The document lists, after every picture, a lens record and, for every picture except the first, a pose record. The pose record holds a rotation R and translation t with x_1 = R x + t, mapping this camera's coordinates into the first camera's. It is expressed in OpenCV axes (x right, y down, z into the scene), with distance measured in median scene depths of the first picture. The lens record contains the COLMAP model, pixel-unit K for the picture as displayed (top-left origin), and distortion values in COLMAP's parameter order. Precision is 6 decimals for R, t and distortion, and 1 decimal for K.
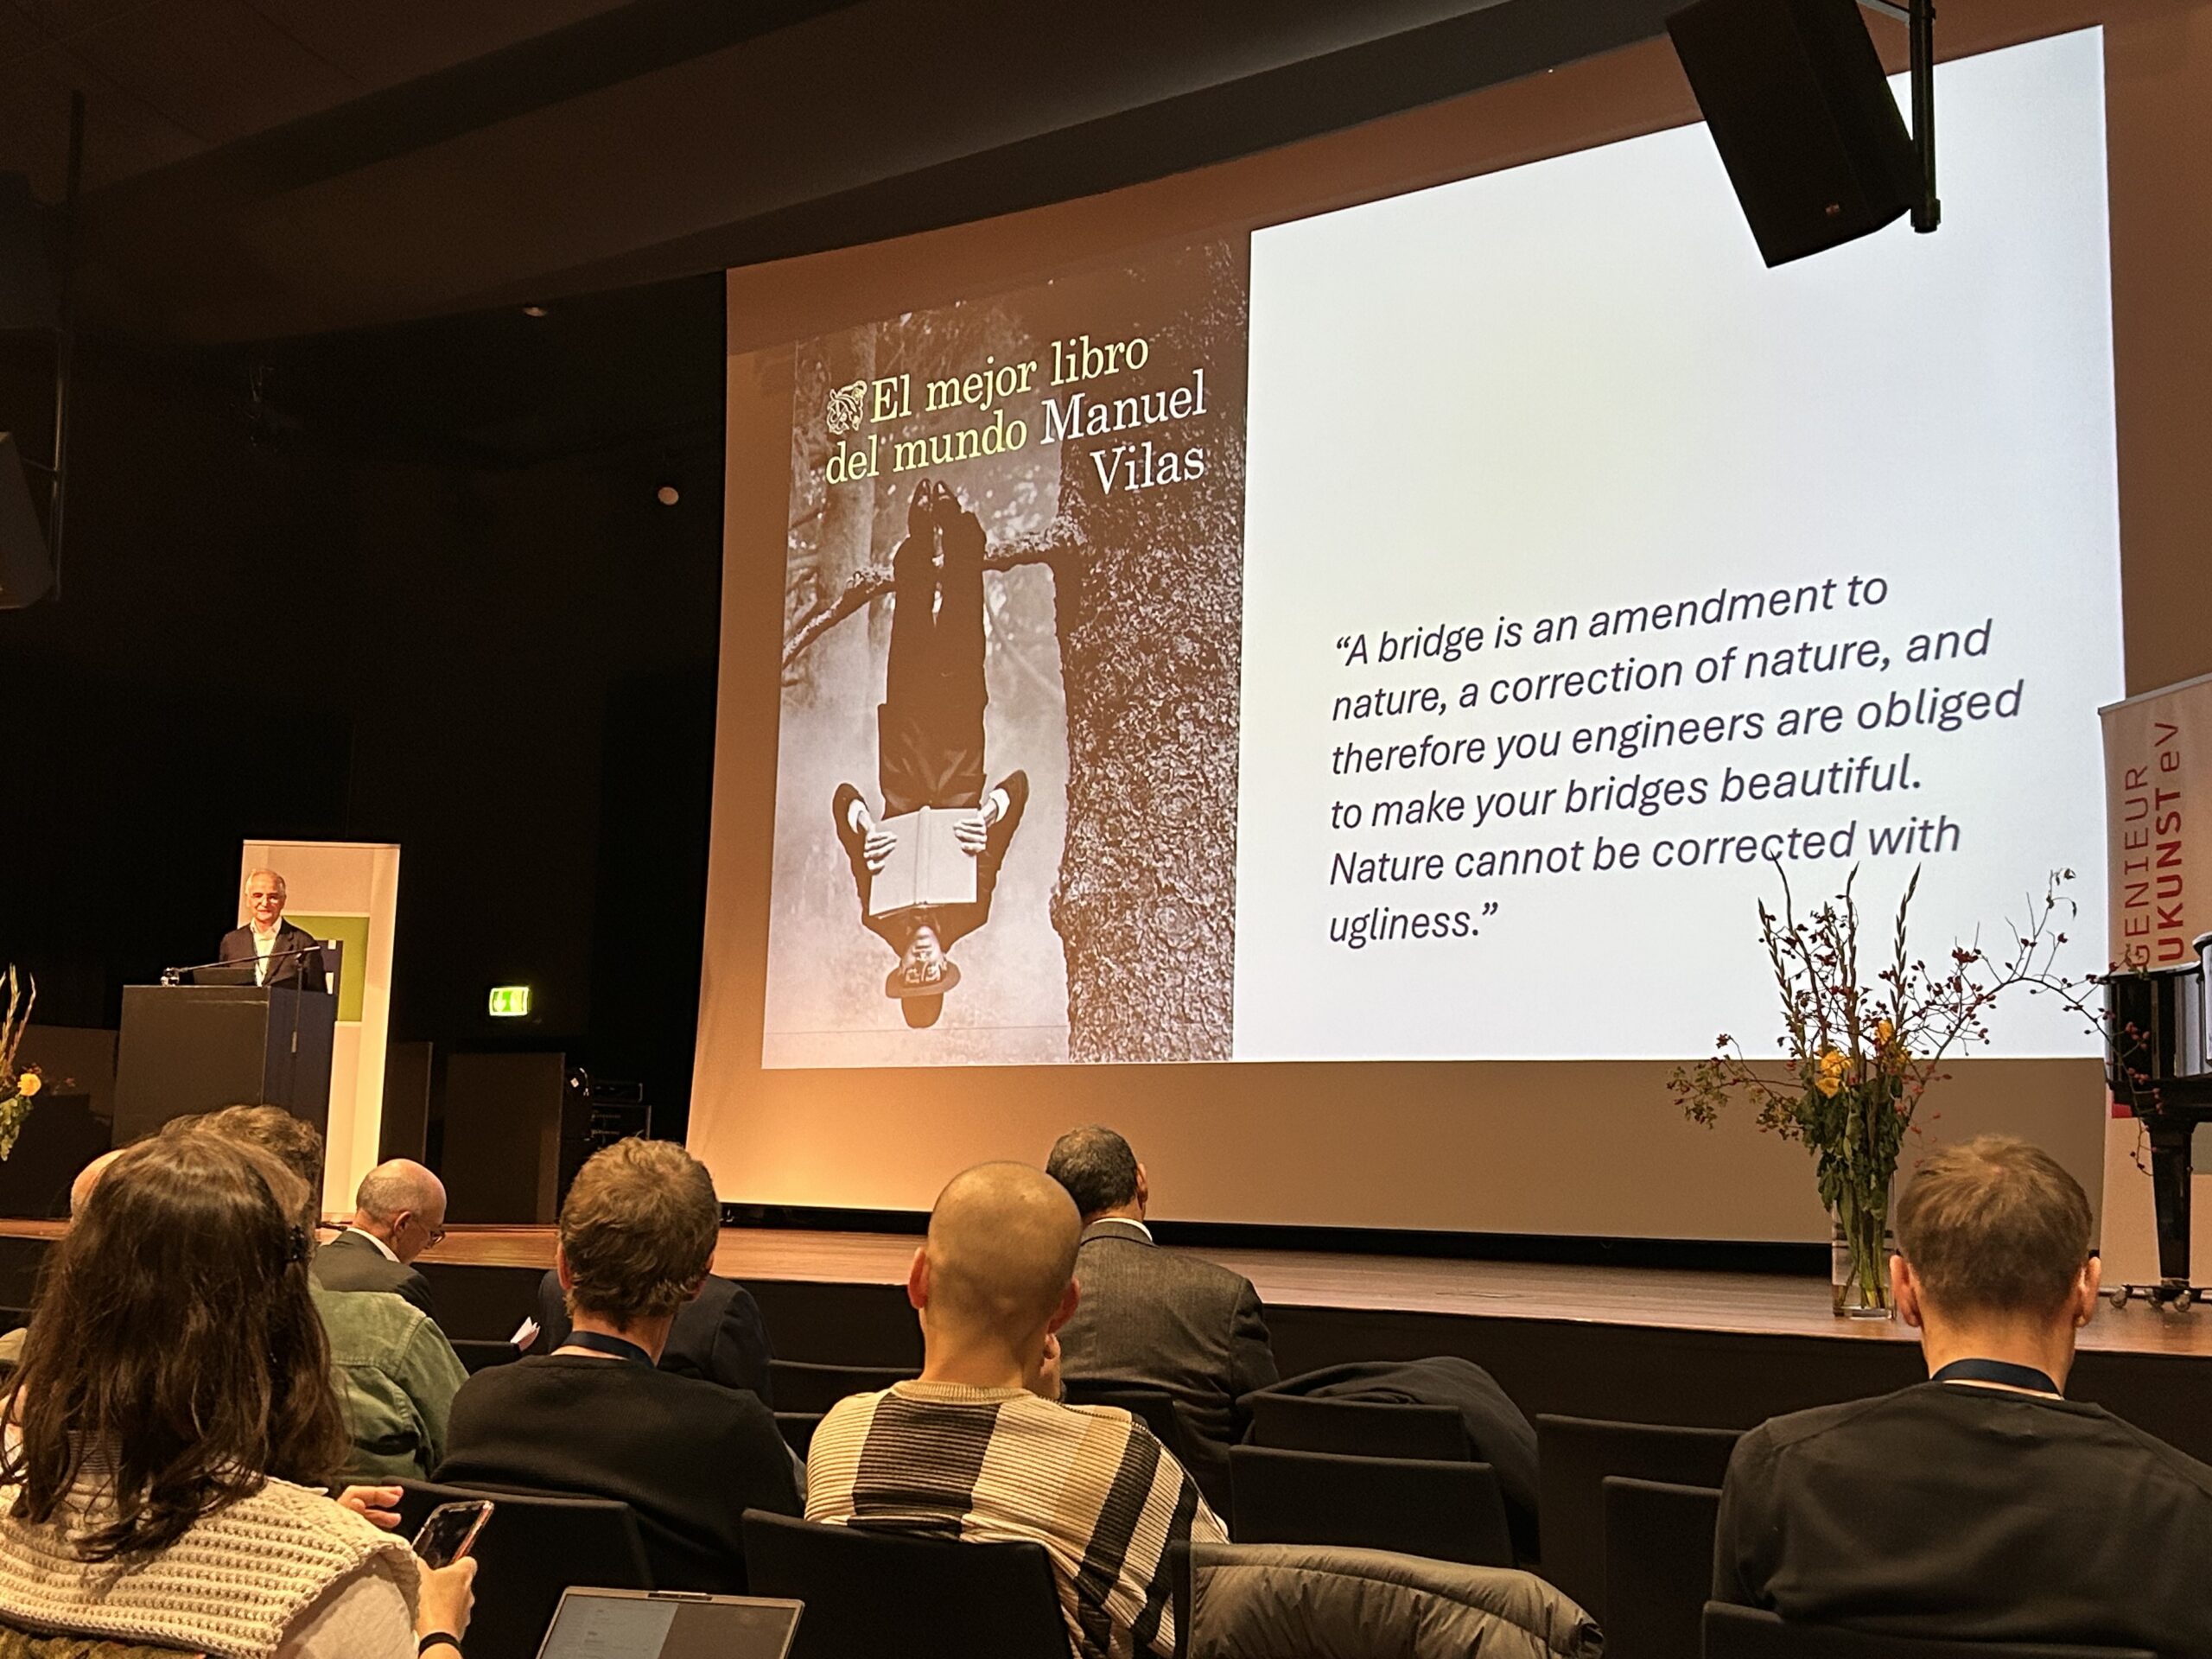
lens RADIAL K [[2626.8, 0, 1101.3], [0, 2626.8, 838.5], [0, 0, 1]] dist [0.056605, 0.000000]
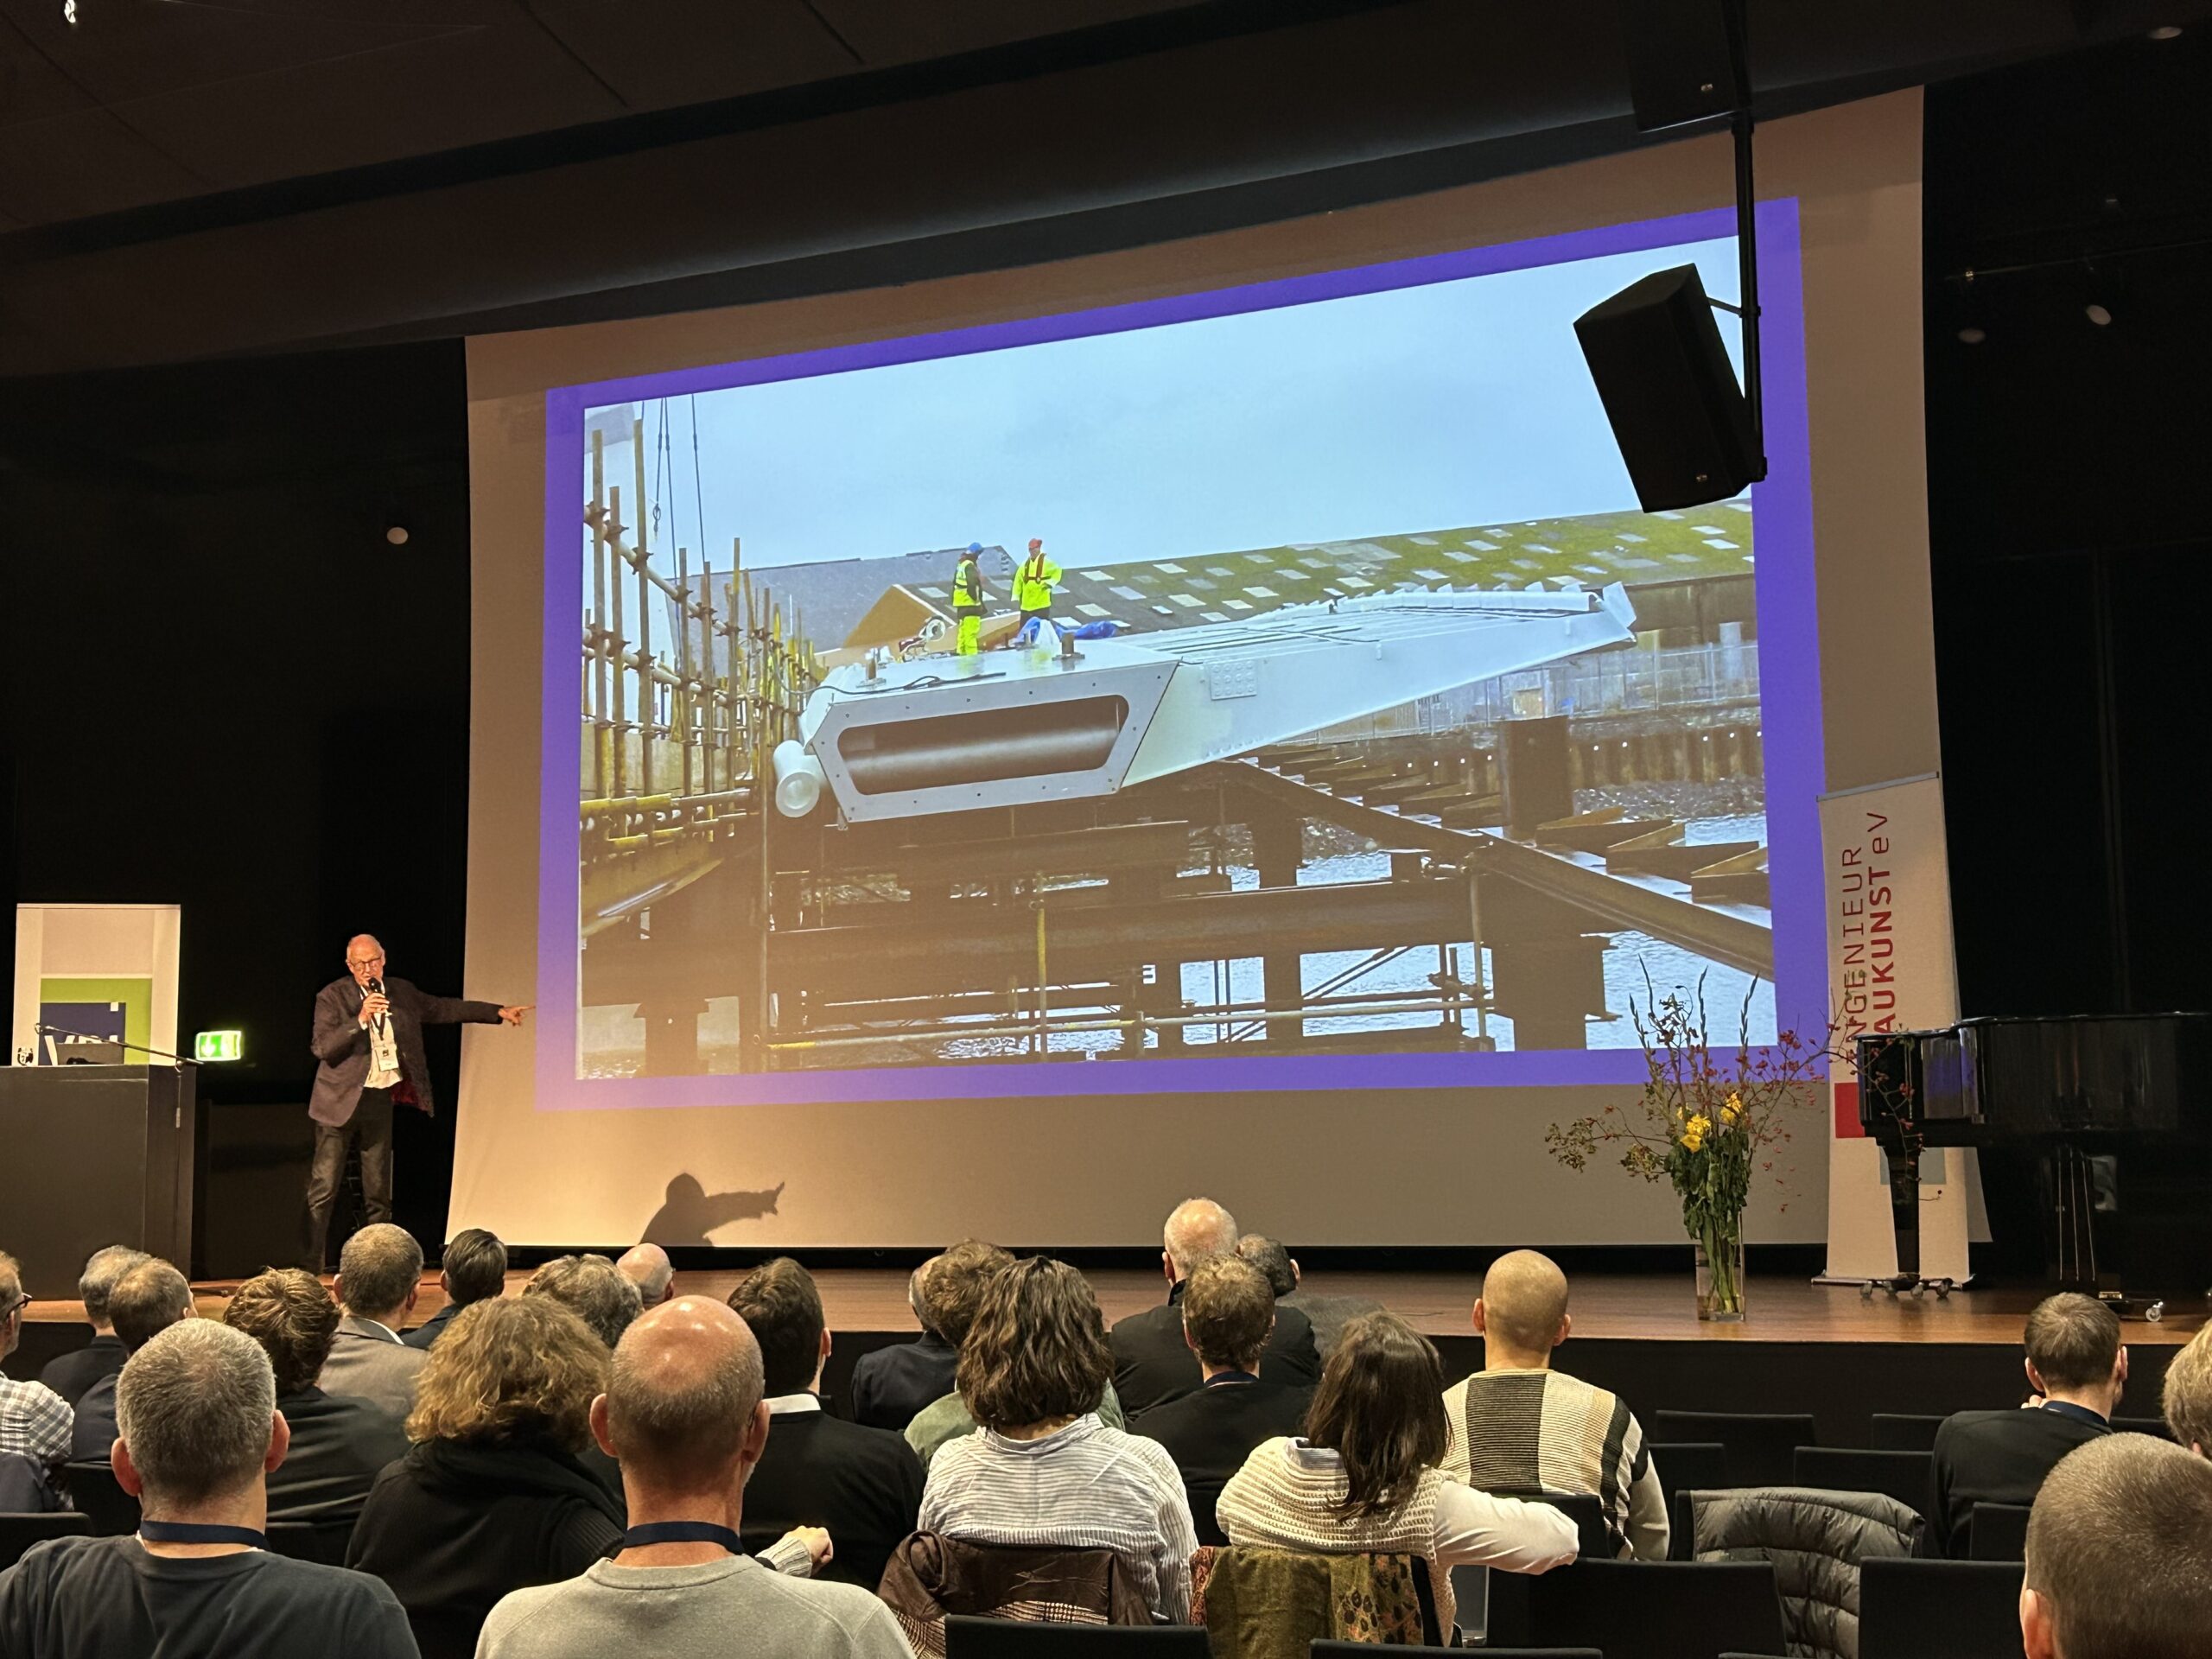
lens RADIAL K [[2959.1, 0, 1108.2], [0, 2959.1, 823.9], [0, 0, 1]] dist [0.086340, 0.000000]
pose [[0.980257, -0.014467, 0.197199, -0.241264], [0.010945, 0.999761, 0.018936, -0.077327], [-0.197426, -0.016403, 0.980181, -0.303912]]
